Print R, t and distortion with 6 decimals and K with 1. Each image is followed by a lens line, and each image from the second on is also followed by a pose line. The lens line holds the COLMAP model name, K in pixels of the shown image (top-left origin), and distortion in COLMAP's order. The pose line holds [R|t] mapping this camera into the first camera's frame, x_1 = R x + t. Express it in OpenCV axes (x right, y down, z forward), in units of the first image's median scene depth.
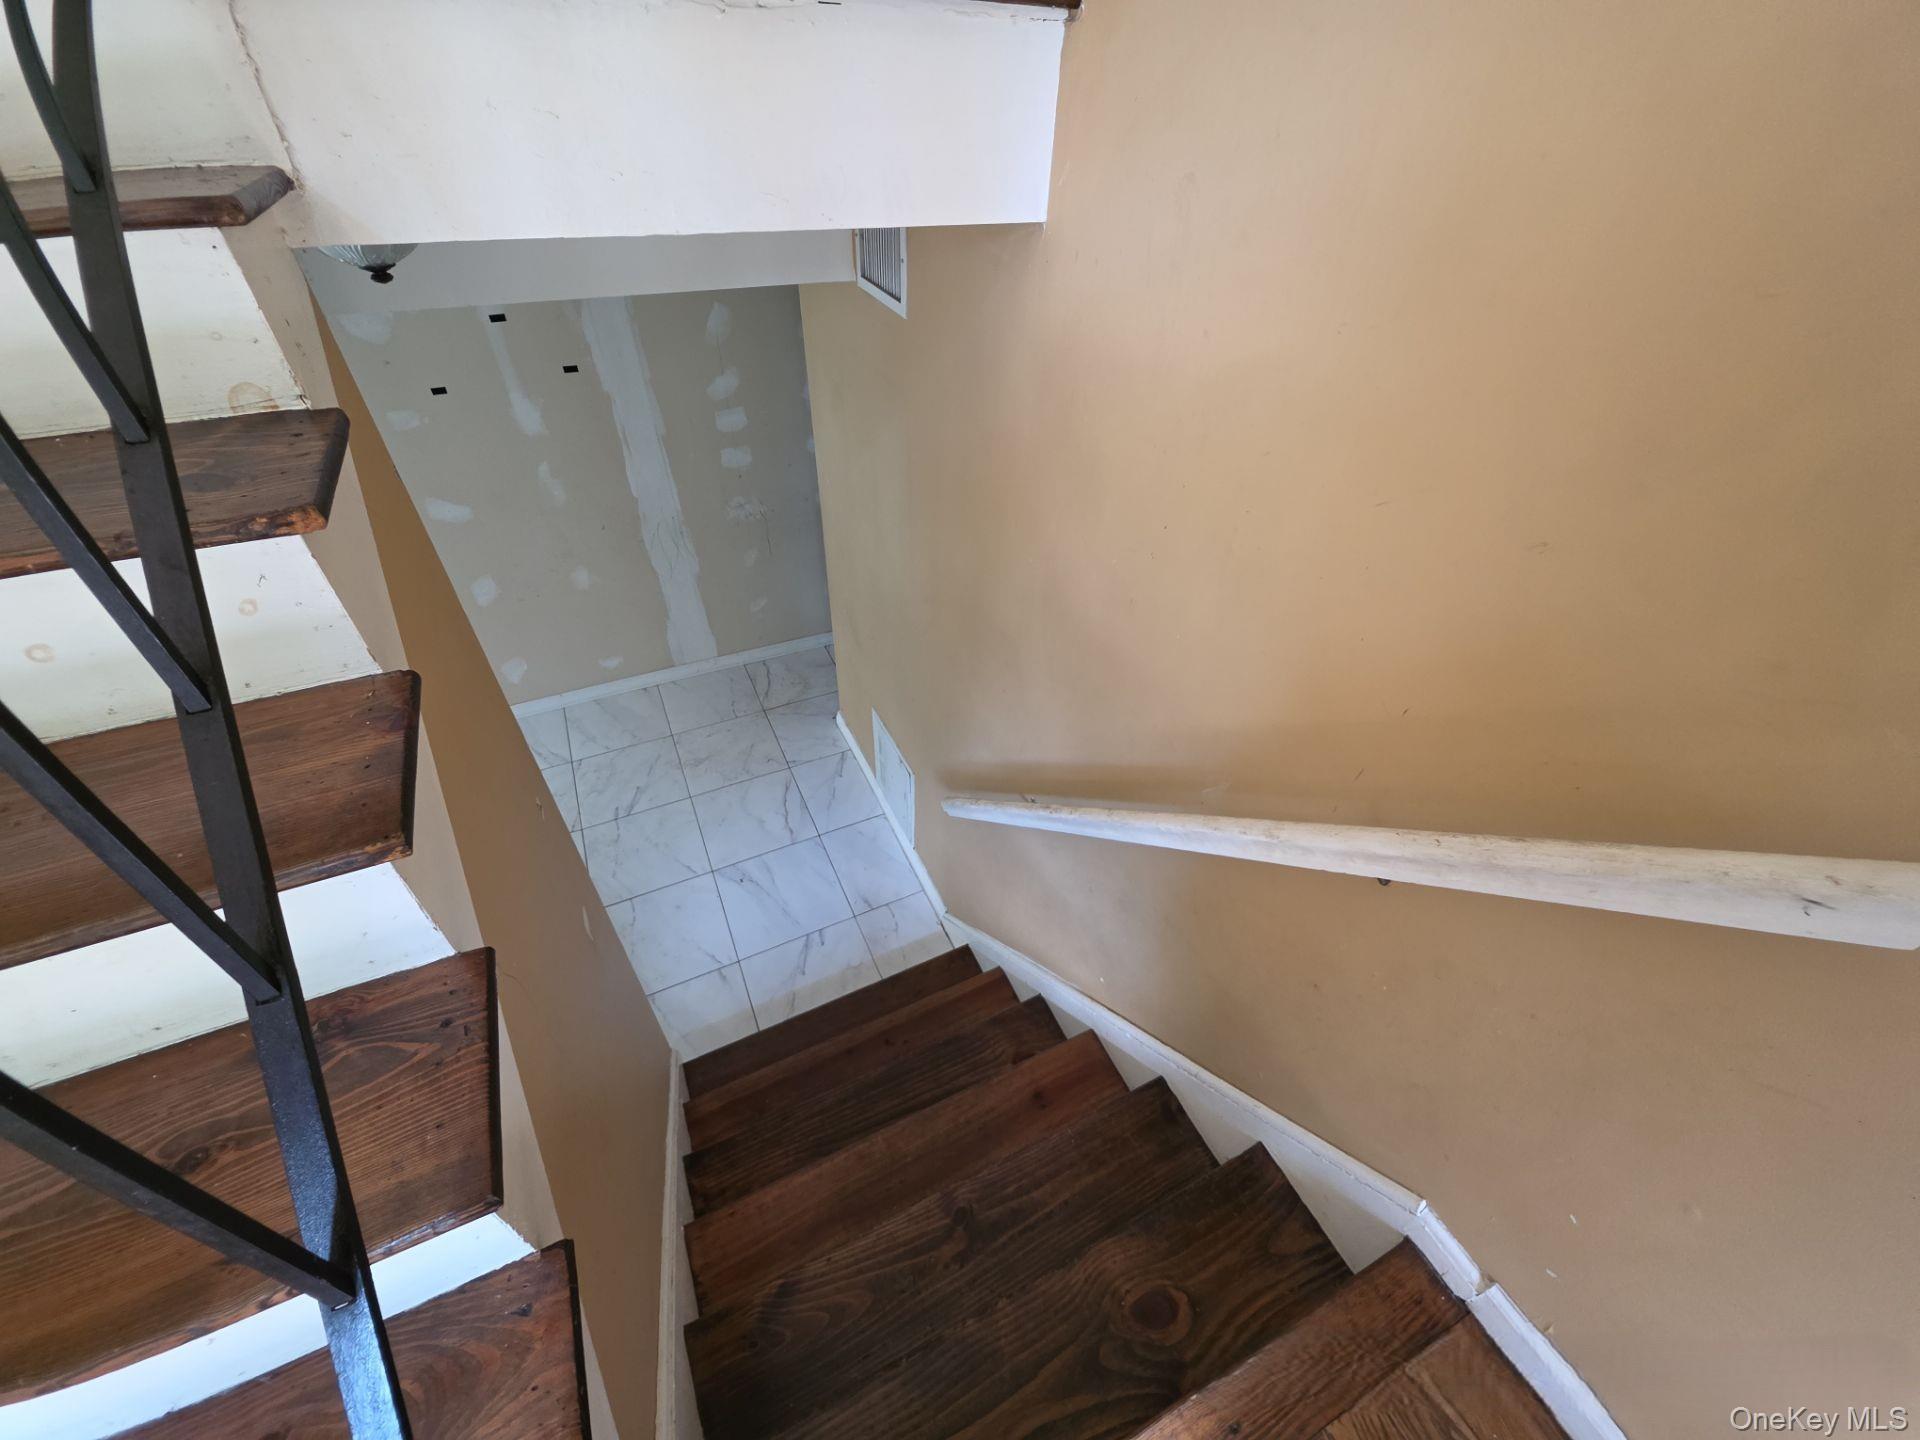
lens RADIAL K [[773.2, 0, 961.4], [0, 773.2, 719.4], [0, 0, 1]] dist [0.000743, -0.000232]
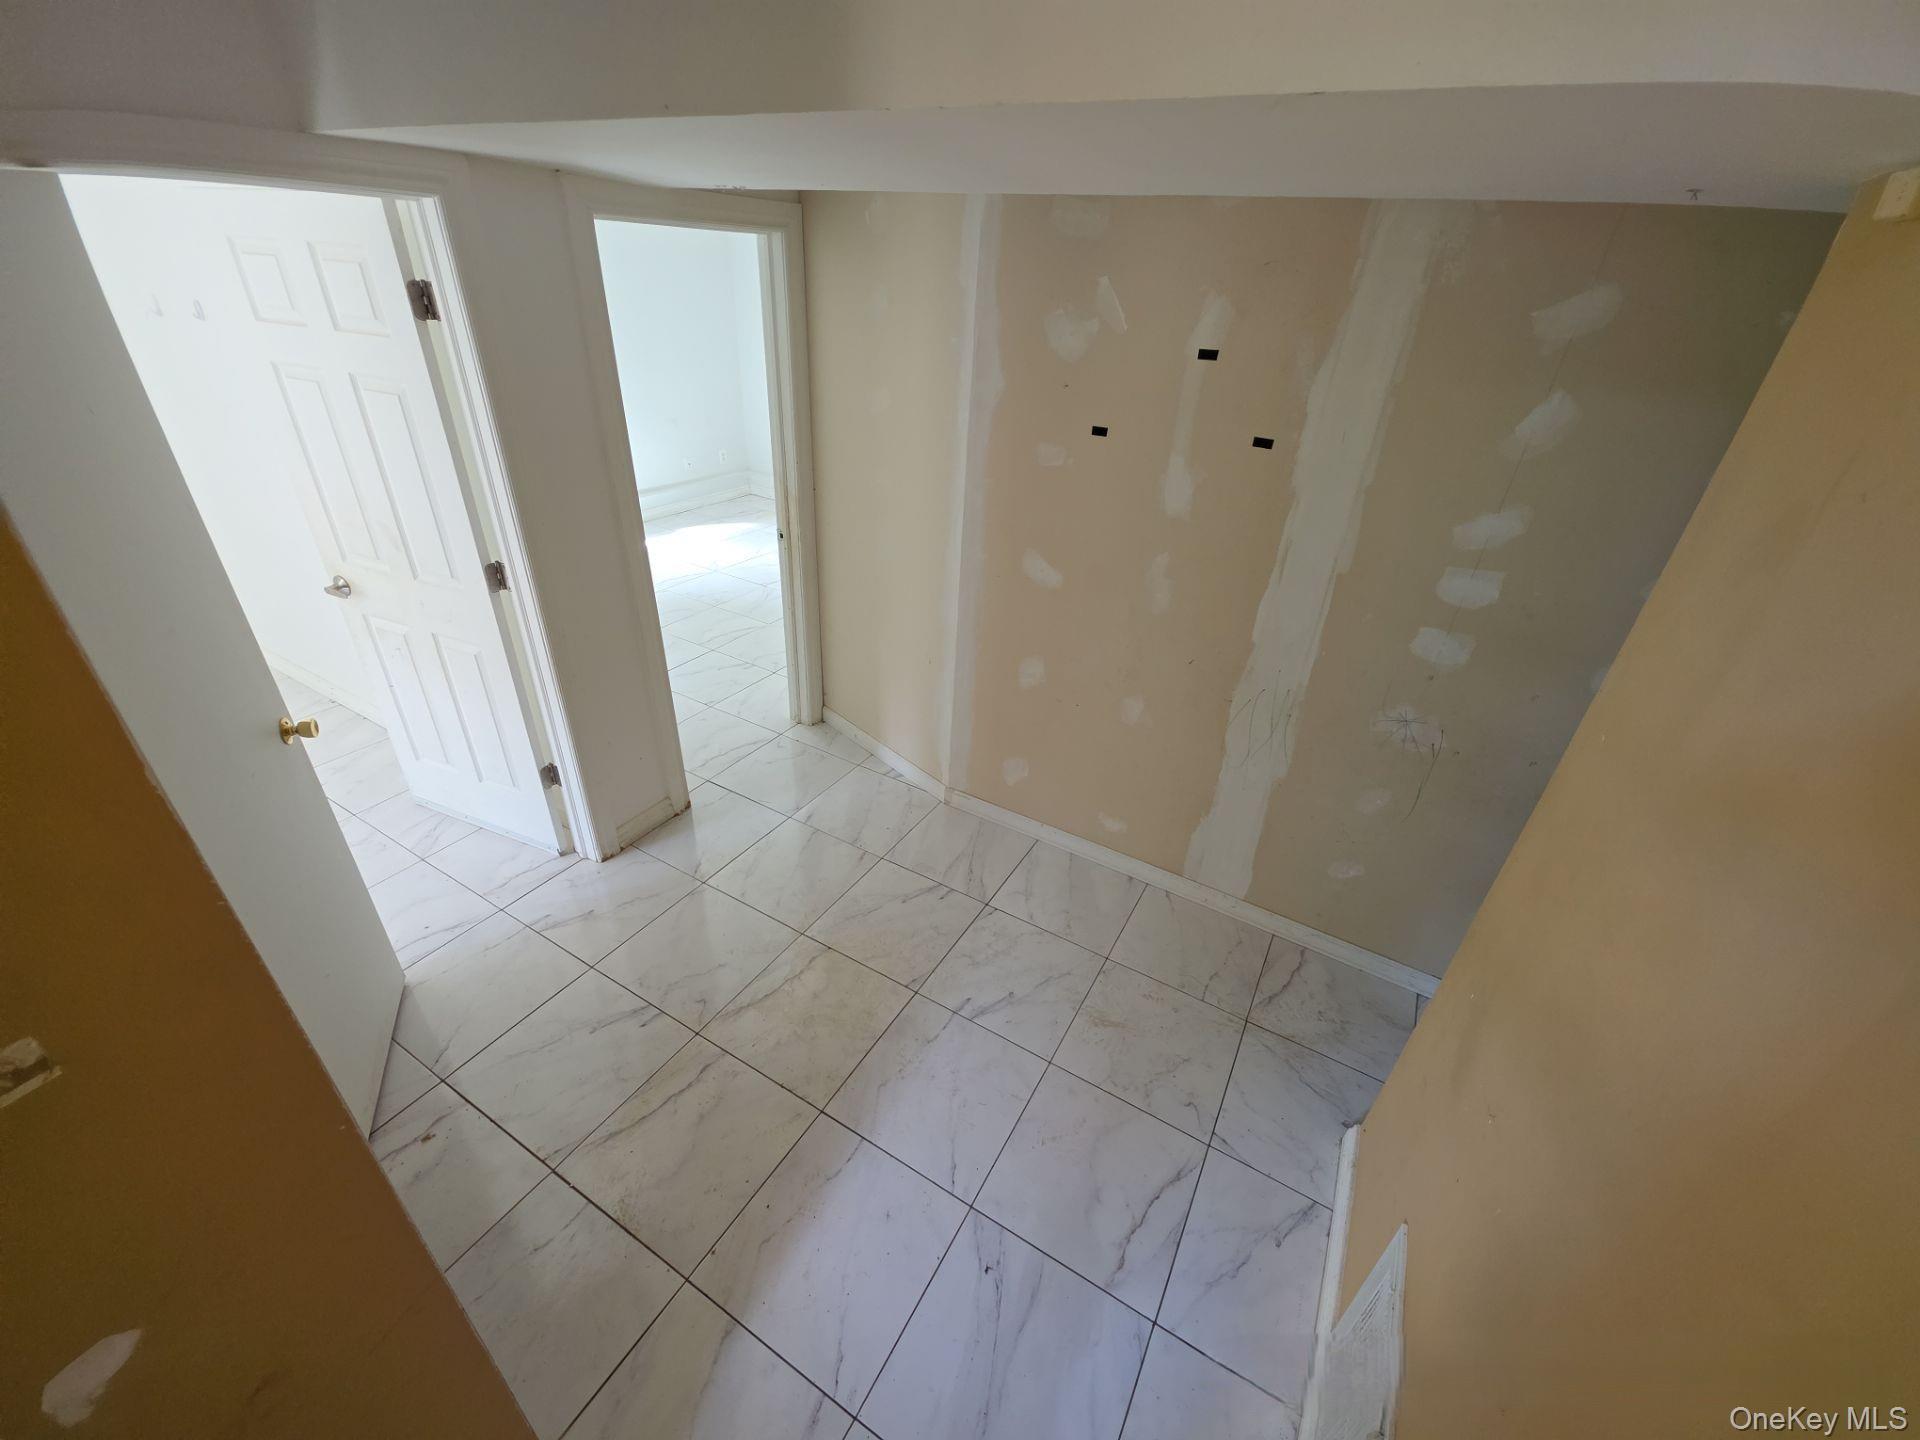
lens RADIAL K [[773.2, 0, 956.5], [0, 773.2, 721.0], [0, 0, 1]] dist [0.000743, -0.000232]
pose [[0.567616, 0.419848, -0.708194, -0.059781], [-0.571136, 0.820358, 0.028579, -0.097291], [0.592971, 0.388254, 0.705439, 0.379064]]
